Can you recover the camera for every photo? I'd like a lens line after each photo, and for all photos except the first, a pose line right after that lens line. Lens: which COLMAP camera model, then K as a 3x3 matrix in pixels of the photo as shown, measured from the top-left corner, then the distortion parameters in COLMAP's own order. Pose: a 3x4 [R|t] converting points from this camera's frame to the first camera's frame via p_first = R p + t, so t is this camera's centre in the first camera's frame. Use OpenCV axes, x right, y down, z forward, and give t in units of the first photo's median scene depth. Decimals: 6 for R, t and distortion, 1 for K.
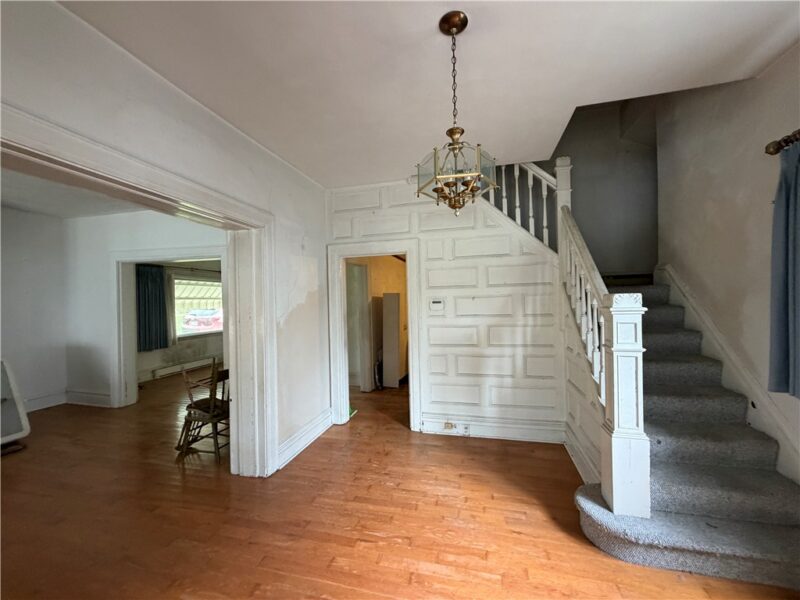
lens RADIAL K [[320.0, 0, 399.9], [0, 320.0, 303.2], [0, 0, 1]] dist [-0.000447, -0.000004]
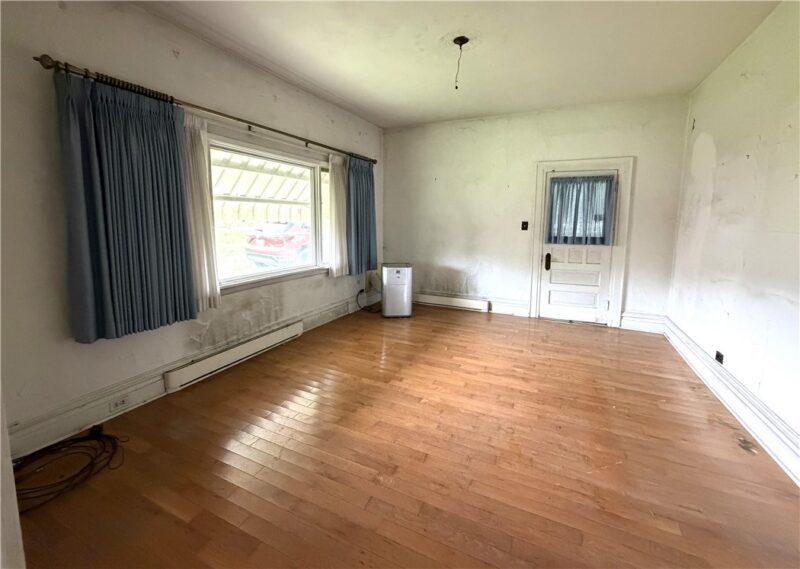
lens RADIAL K [[337.2, 0, 398.2], [0, 337.2, 256.0], [0, 0, 1]] dist [-0.001777, -0.000072]
pose [[0.981722, 0.047293, -0.184349, -0.378892], [-0.027959, 0.993962, 0.106102, 0.011265], [0.188254, -0.099009, 0.977117, 0.603859]]
